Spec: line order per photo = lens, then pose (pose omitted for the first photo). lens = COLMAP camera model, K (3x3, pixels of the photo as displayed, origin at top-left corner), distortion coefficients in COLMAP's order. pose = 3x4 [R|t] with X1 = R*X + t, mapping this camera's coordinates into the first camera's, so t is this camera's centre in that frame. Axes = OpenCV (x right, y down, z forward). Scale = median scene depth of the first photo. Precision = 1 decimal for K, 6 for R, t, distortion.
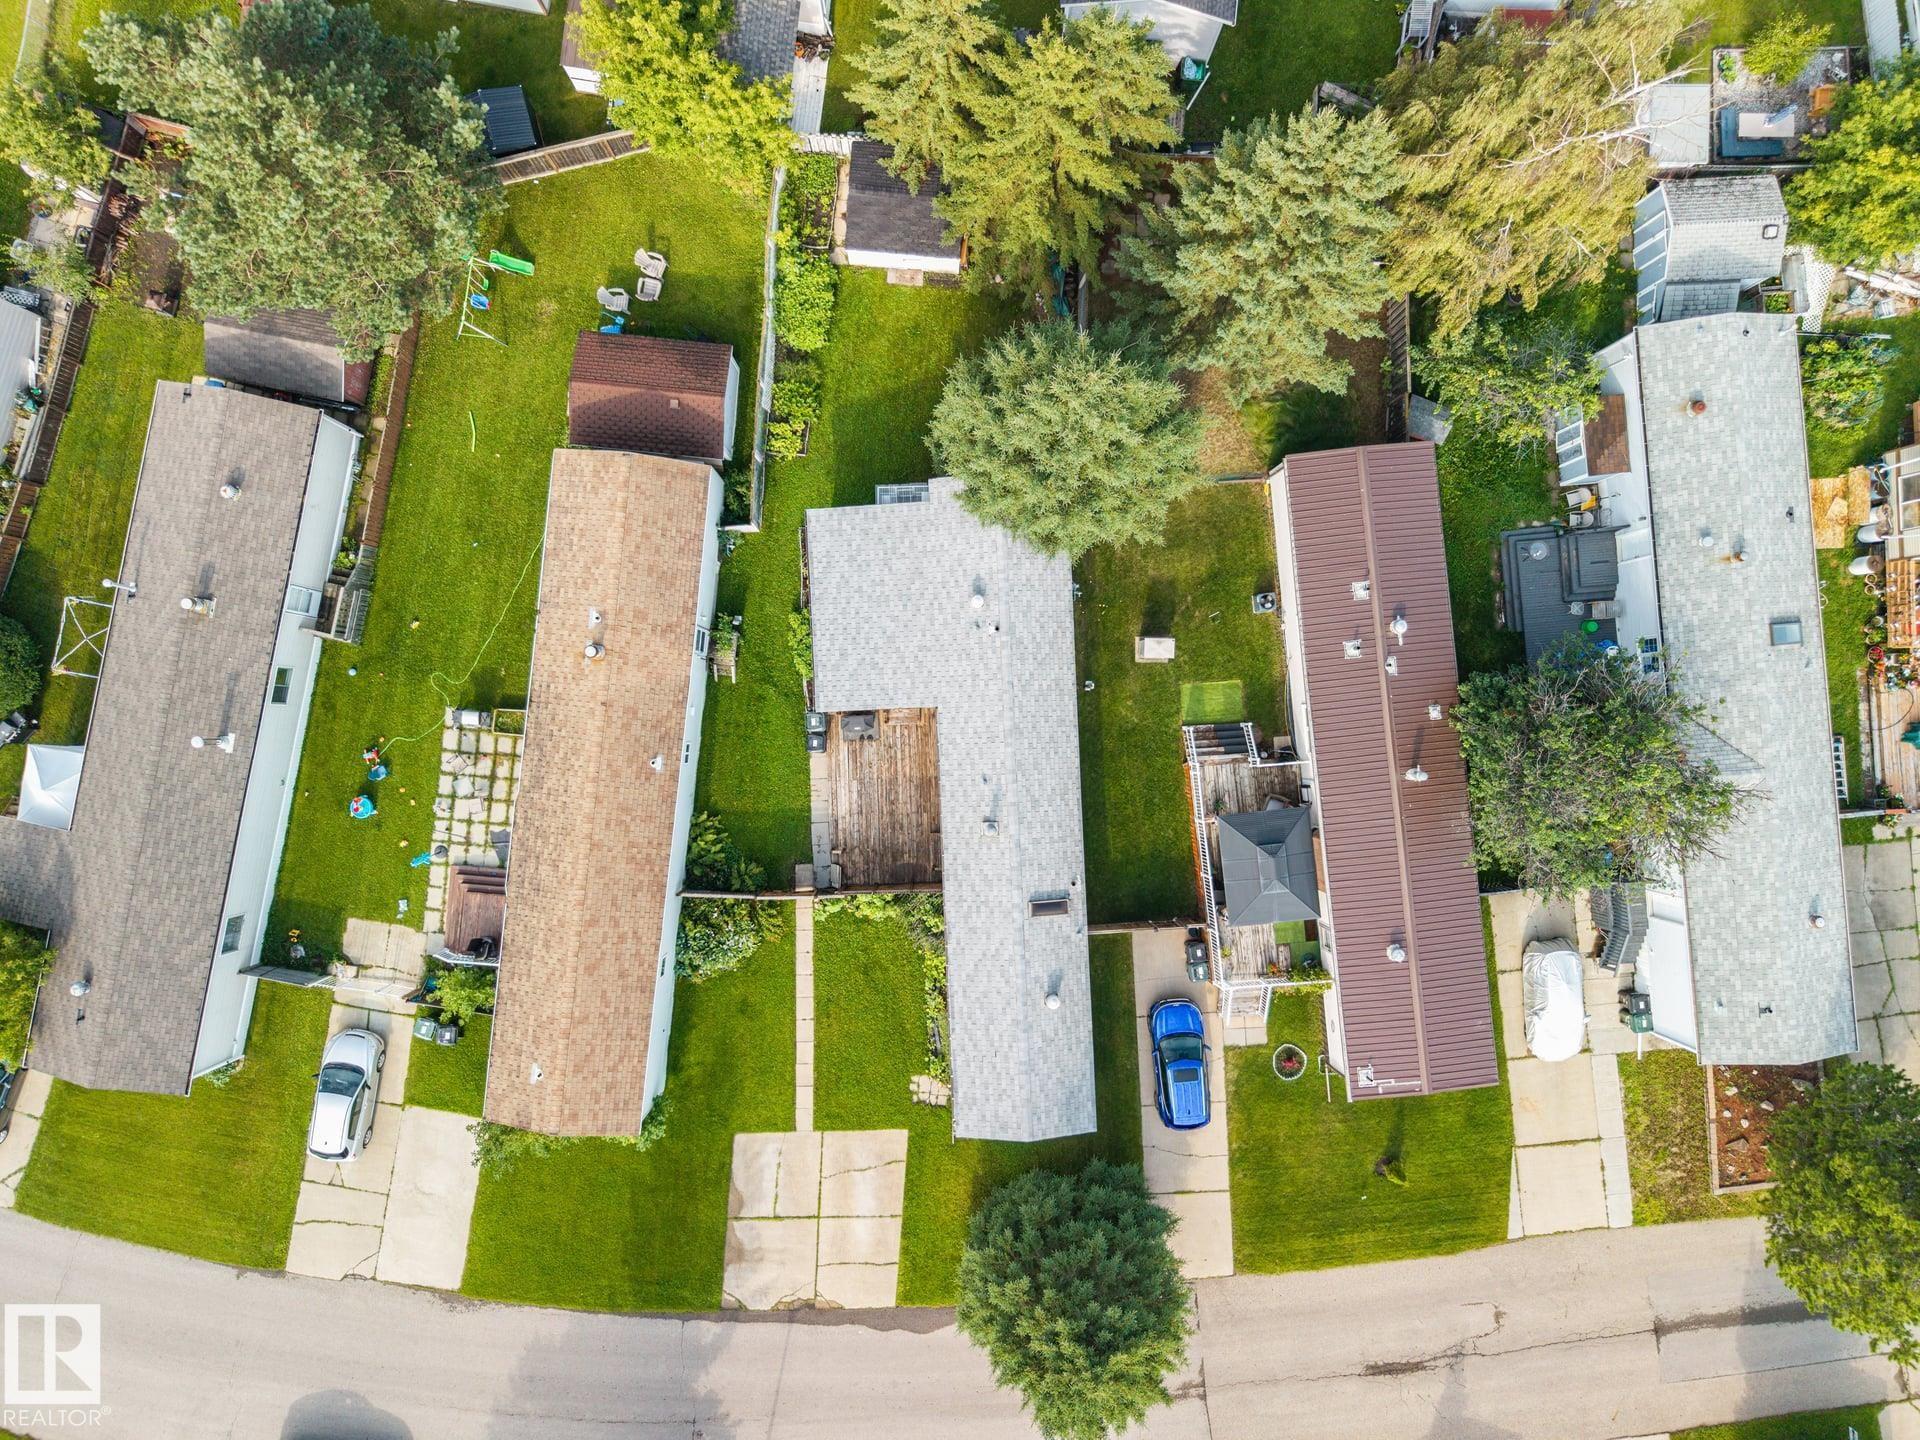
lens RADIAL K [[1281.5, 0, 961.3], [0, 1281.5, 725.8], [0, 0, 1]] dist [0.022939, -0.020112]
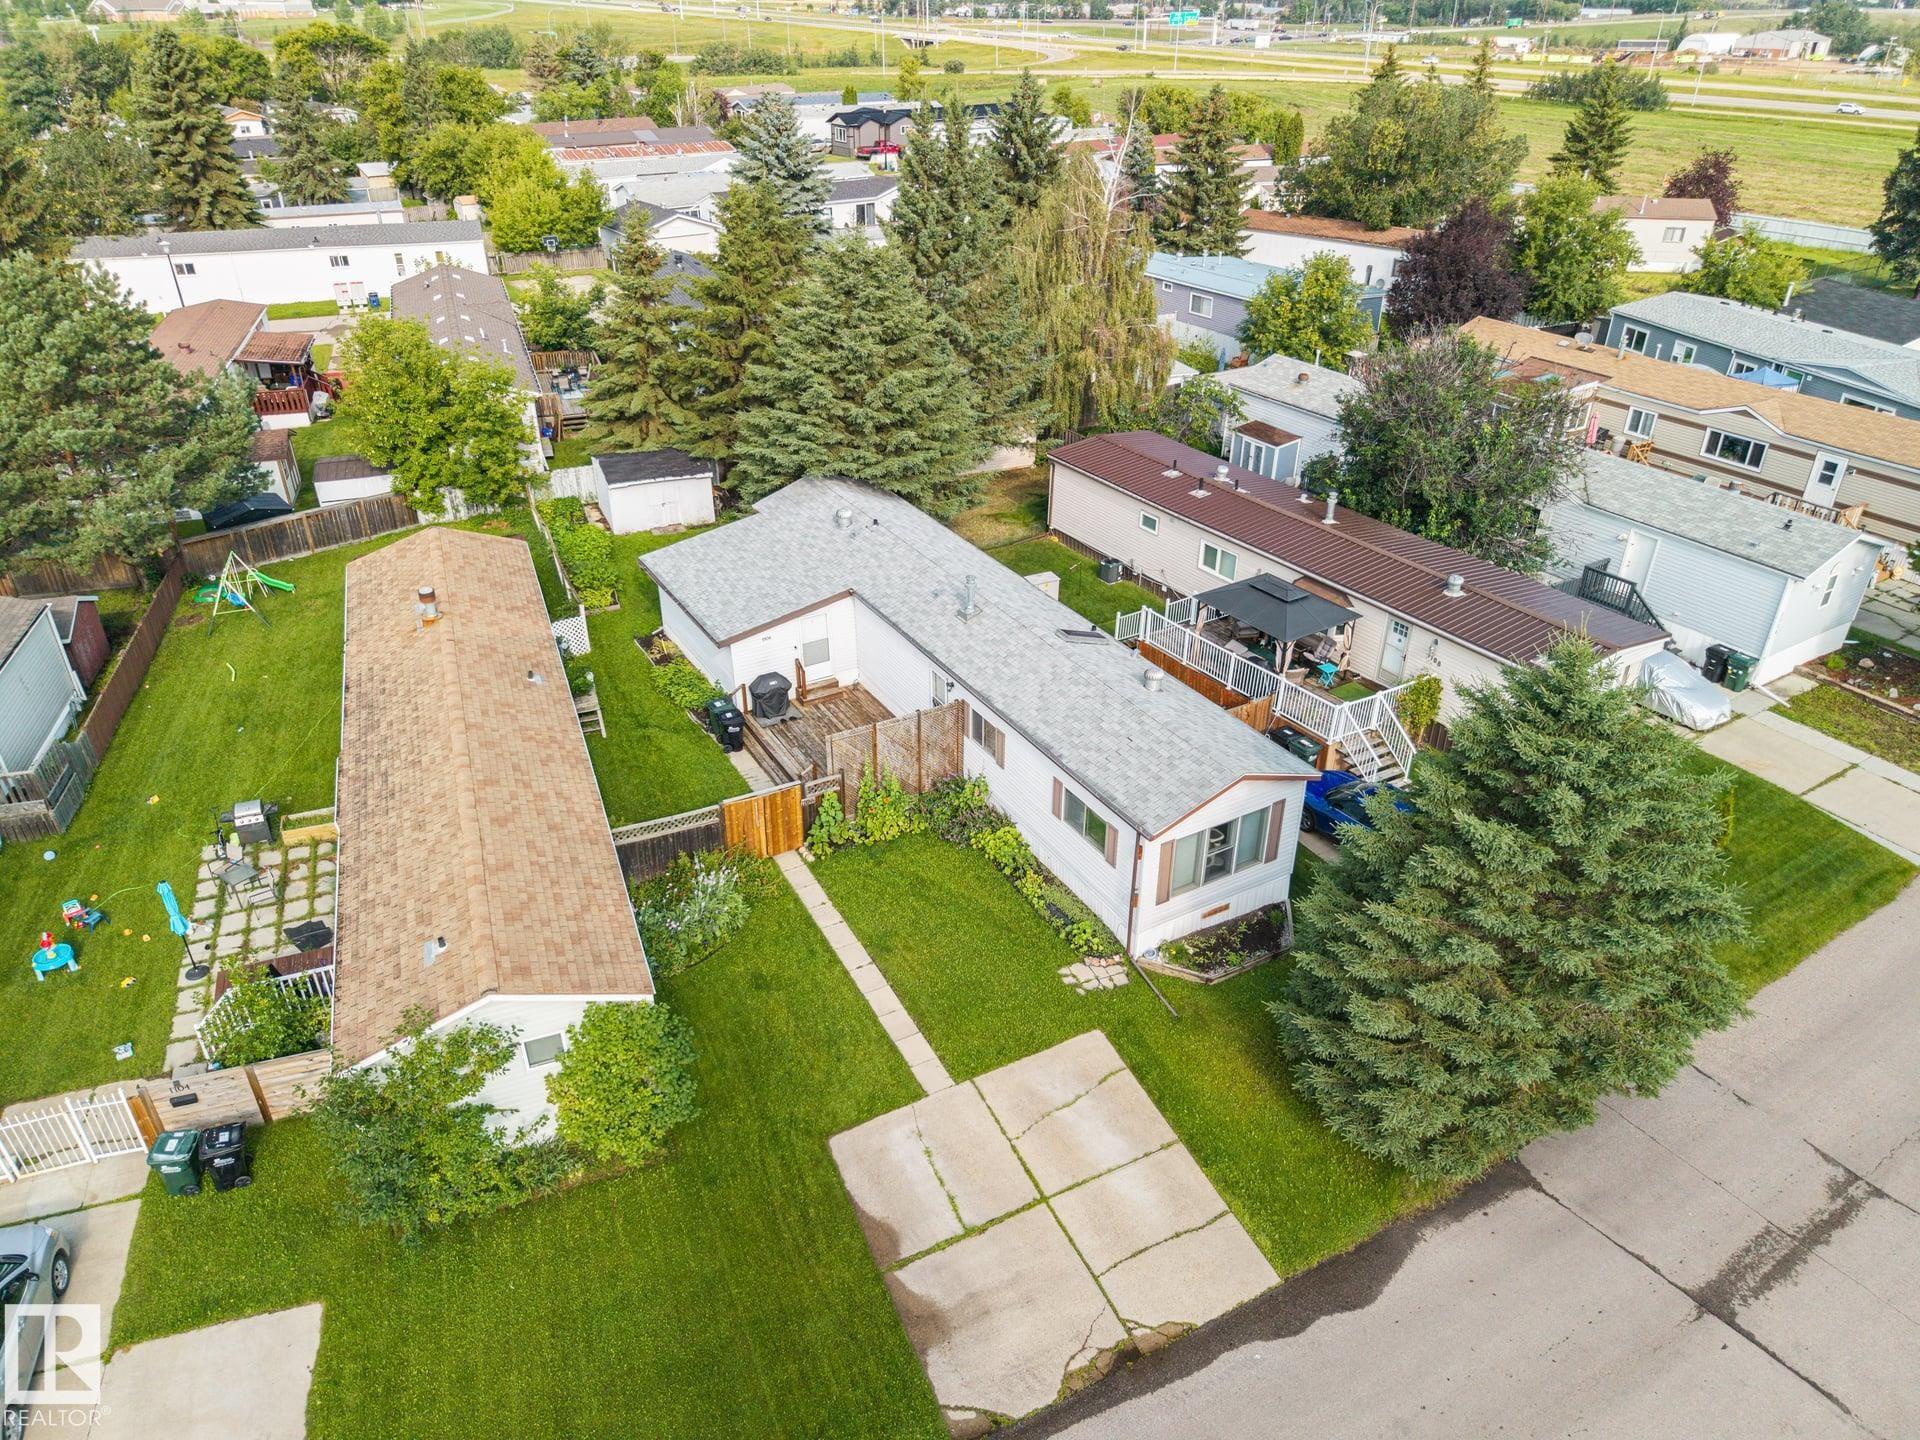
lens RADIAL K [[1281.5, 0, 961.3], [0, 1281.5, 725.8], [0, 0, 1]] dist [0.022939, -0.020112]
pose [[0.885859, -0.247660, 0.392324, -0.291243], [0.463828, 0.453024, -0.761337, 0.666305], [0.010820, 0.856408, 0.516187, 0.582252]]
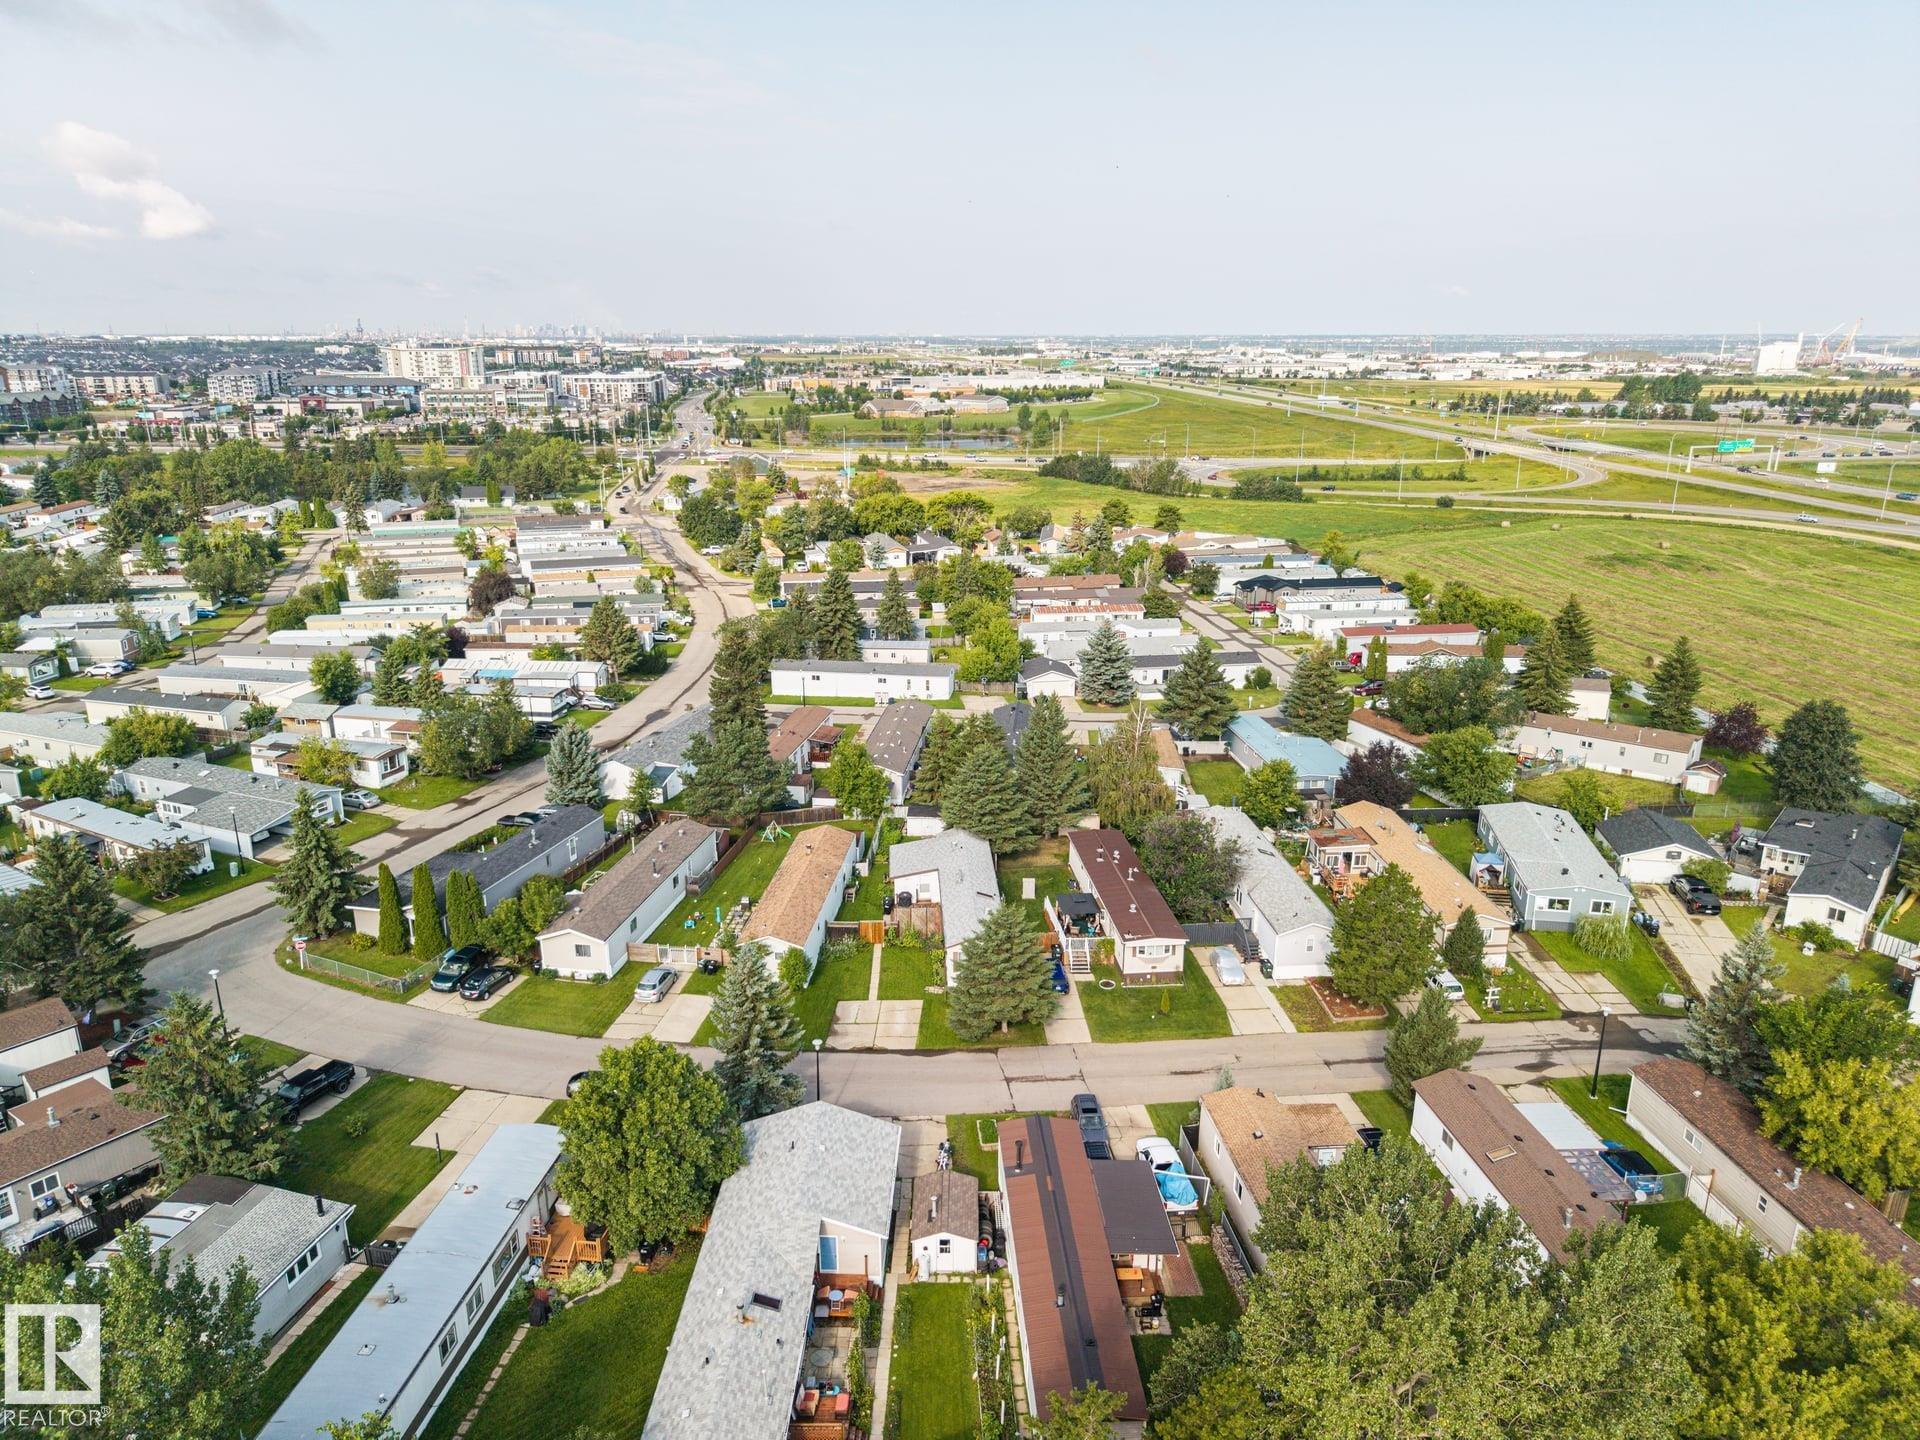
lens RADIAL K [[1281.5, 0, 961.3], [0, 1281.5, 725.8], [0, 0, 1]] dist [0.022939, -0.020112]
pose [[0.999770, -0.021304, 0.002603, 0.023041], [0.008868, 0.299612, -0.954020, 2.127347], [0.019544, 0.953823, 0.299732, -0.023435]]
